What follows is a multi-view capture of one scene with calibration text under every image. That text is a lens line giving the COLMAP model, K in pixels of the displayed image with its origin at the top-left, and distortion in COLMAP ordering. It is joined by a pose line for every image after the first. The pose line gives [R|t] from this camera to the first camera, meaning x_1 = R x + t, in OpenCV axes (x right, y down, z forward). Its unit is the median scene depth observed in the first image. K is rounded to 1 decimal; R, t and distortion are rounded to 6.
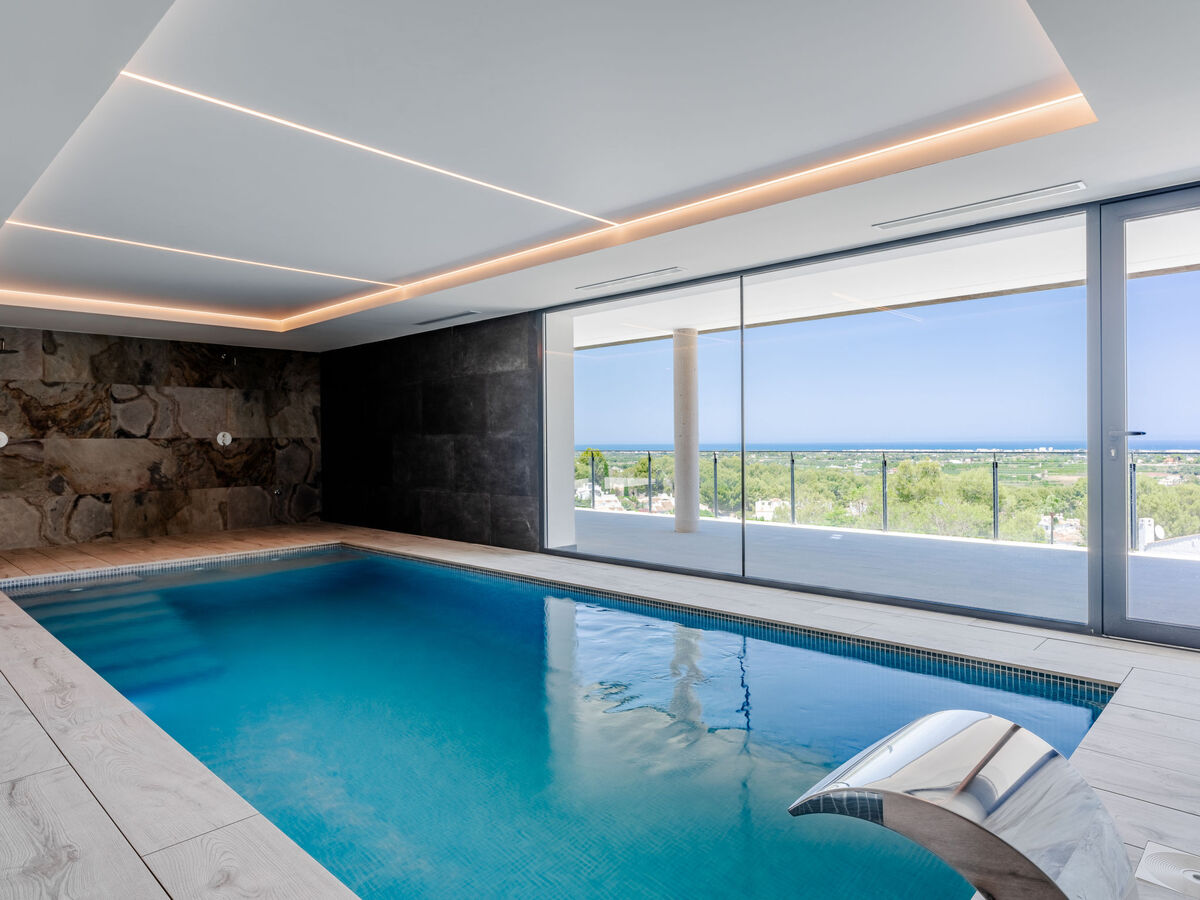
lens RADIAL K [[738.4, 0, 594.4], [0, 738.4, 442.2], [0, 0, 1]] dist [-0.007936, 0.006684]
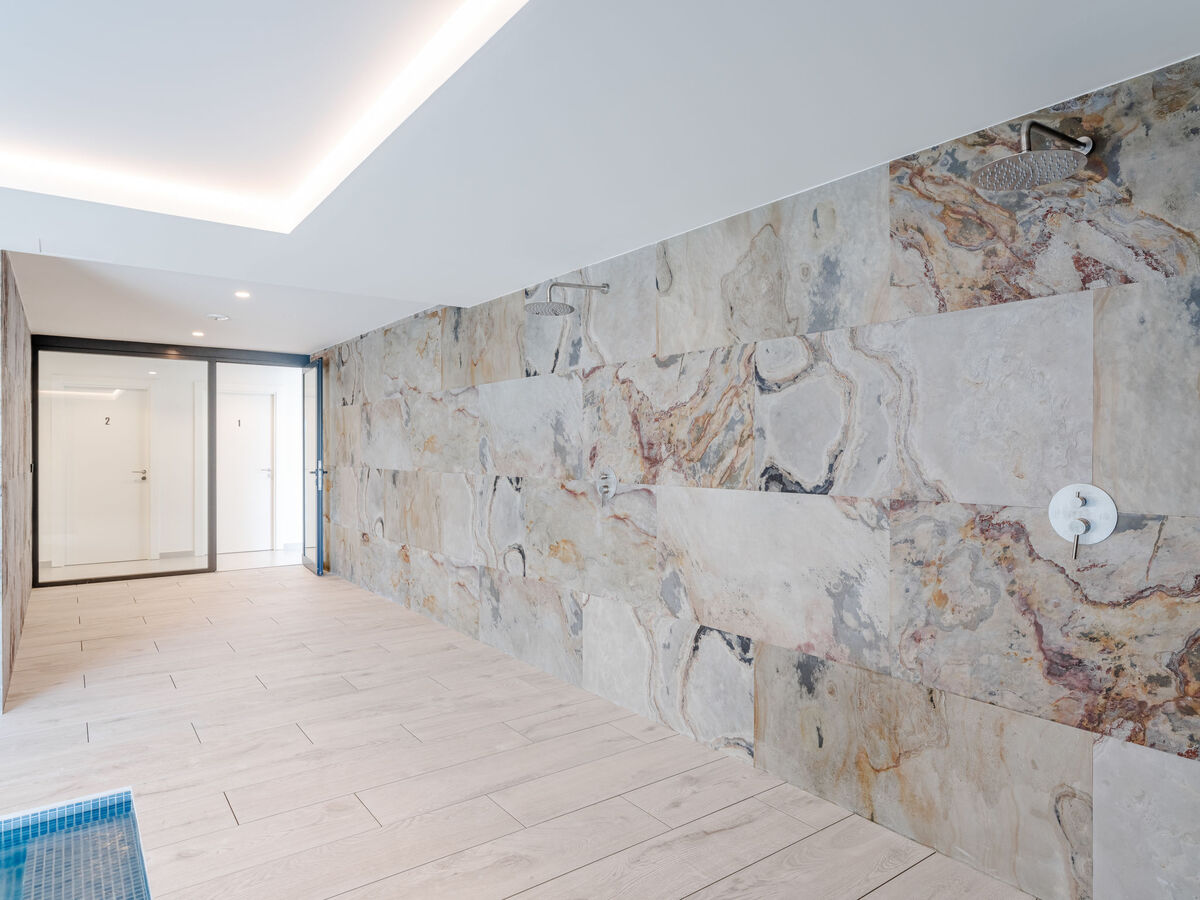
lens RADIAL K [[738.4, 0, 590.7], [0, 738.4, 451.0], [0, 0, 1]] dist [-0.007936, 0.006684]
pose [[-0.192327, 0.011751, -0.981261, -0.286343], [-0.001484, 0.999924, 0.012265, -0.029909], [0.981330, 0.003815, -0.192295, 1.016307]]
